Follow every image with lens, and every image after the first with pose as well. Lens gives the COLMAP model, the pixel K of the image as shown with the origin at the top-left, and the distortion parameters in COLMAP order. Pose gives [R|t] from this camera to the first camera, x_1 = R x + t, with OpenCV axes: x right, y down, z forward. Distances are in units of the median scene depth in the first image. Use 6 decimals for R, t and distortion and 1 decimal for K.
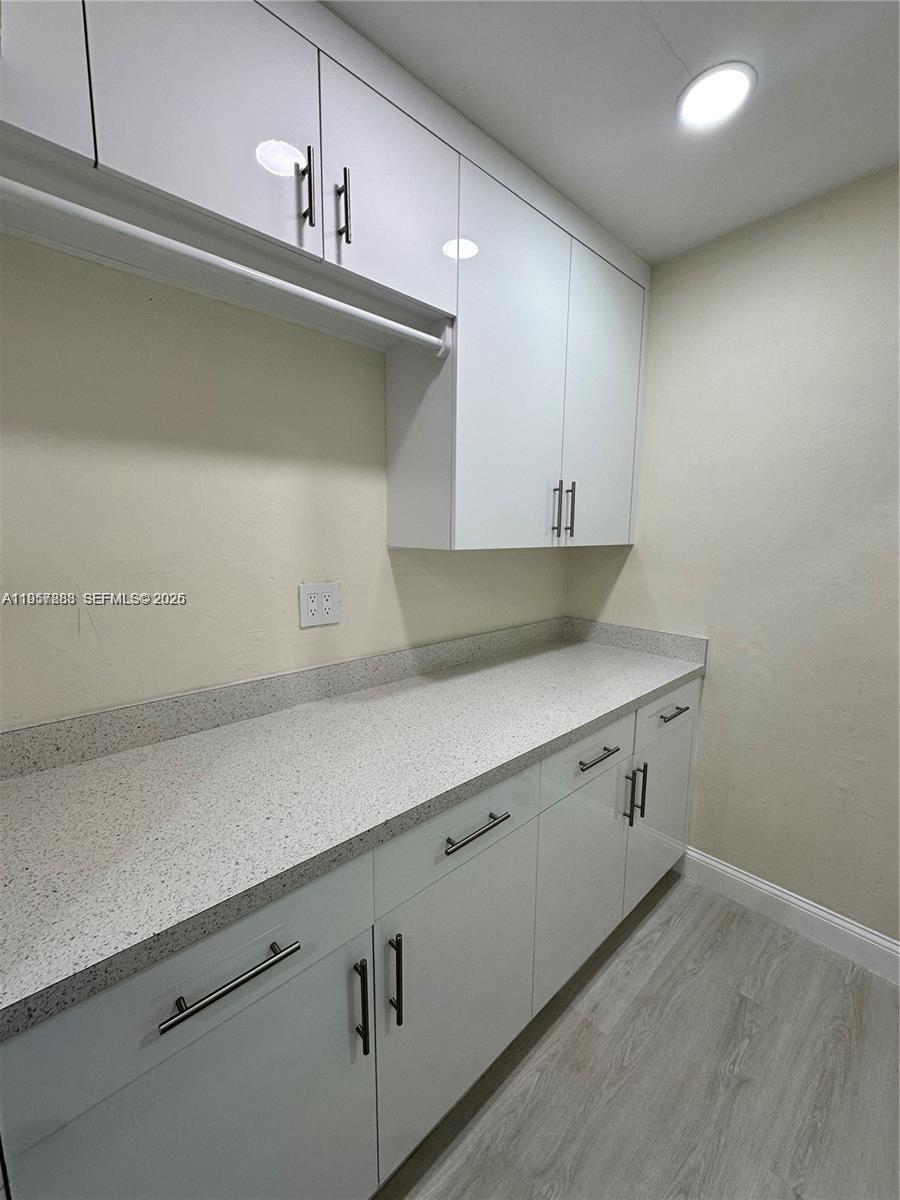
lens RADIAL K [[481.0, 0, 454.5], [0, 481.0, 600.0], [0, 0, 1]] dist [-0.000599, -0.000399]
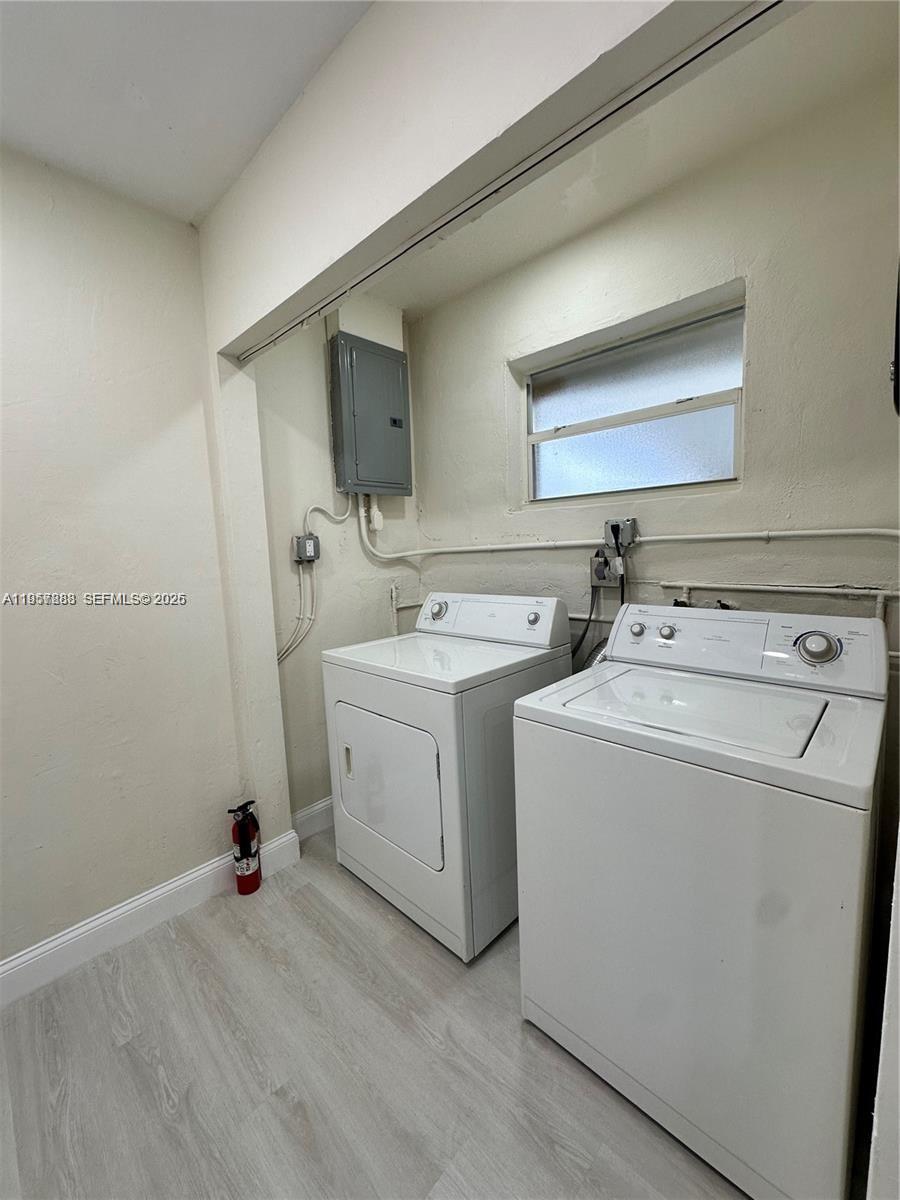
lens RADIAL K [[481.0, 0, 455.1], [0, 481.0, 600.2], [0, 0, 1]] dist [-0.000599, -0.000399]
pose [[-0.061905, -0.139338, 0.988308, -0.186072], [0.177191, 0.972944, 0.148271, 0.008007], [-0.982228, 0.184298, -0.035540, 0.276321]]
